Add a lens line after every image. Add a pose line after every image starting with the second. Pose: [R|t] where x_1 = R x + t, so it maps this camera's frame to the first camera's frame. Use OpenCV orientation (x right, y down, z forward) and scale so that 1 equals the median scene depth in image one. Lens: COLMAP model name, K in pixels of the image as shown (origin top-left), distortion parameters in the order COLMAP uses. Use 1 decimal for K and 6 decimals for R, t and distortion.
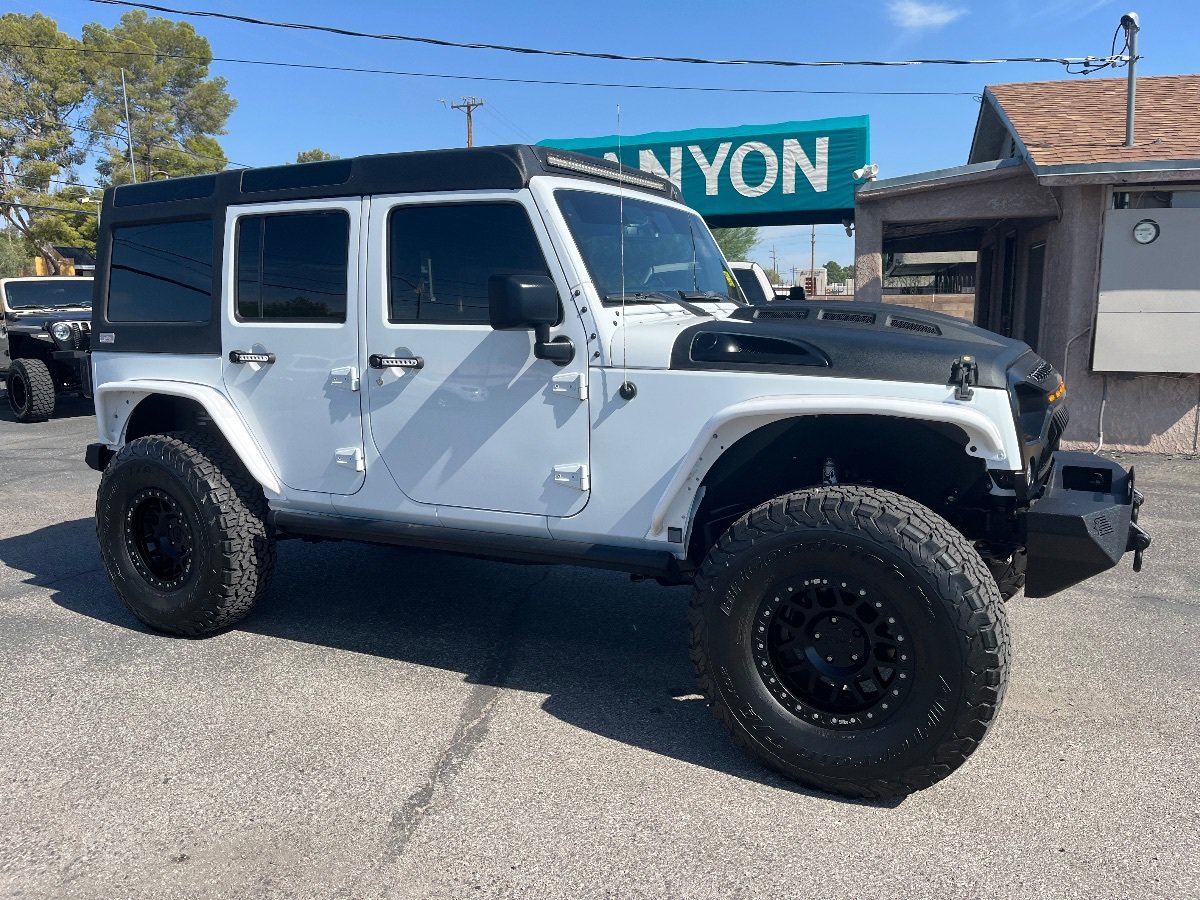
lens RADIAL K [[905.1, 0, 621.0], [0, 905.1, 448.0], [0, 0, 1]] dist [0.068917, -0.097087]
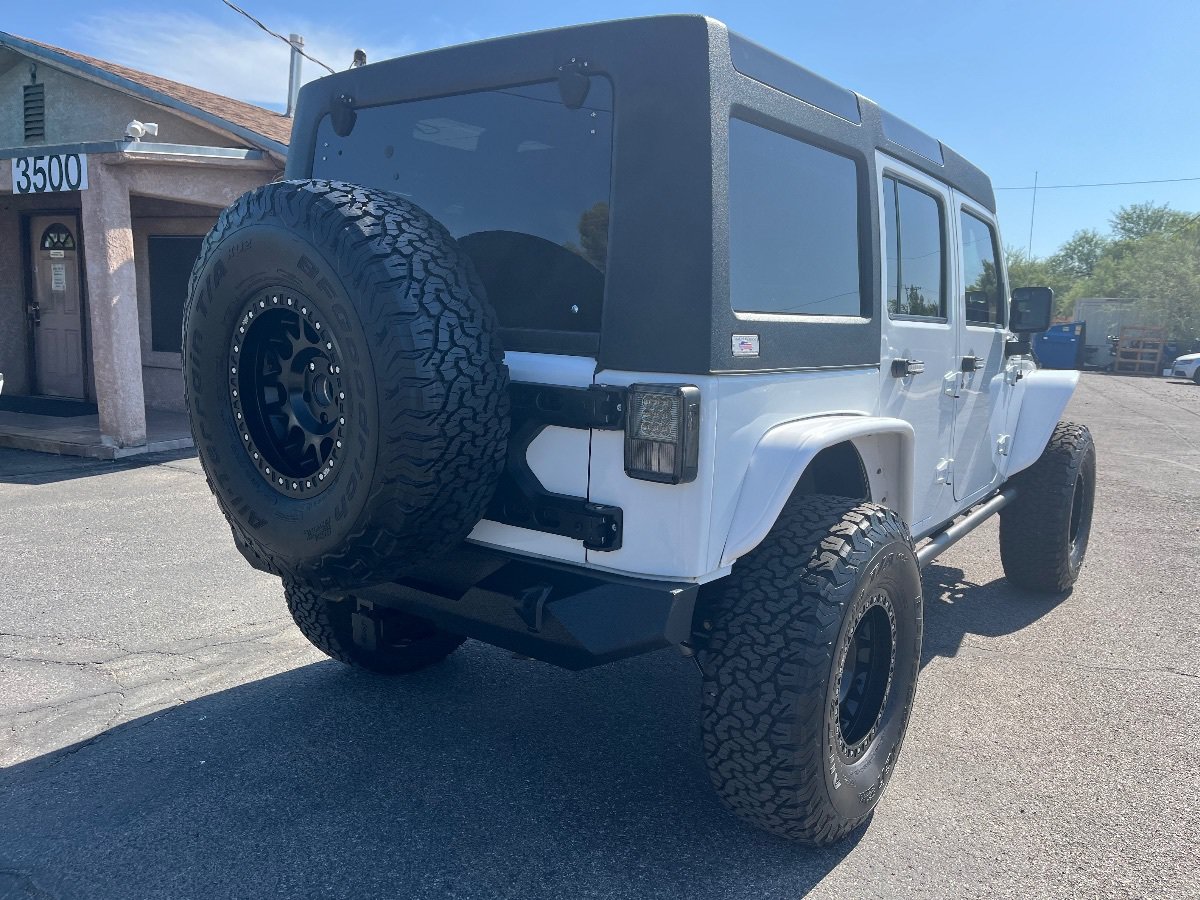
lens RADIAL K [[900.0, 0, 611.7], [0, 900.0, 463.0], [0, 0, 1]] dist [0.069383, -0.105644]
pose [[0.147110, -0.141836, 0.978898, -1.181039], [0.116928, 0.985220, 0.125179, -0.144030], [-0.982185, 0.096045, 0.161520, 1.132018]]
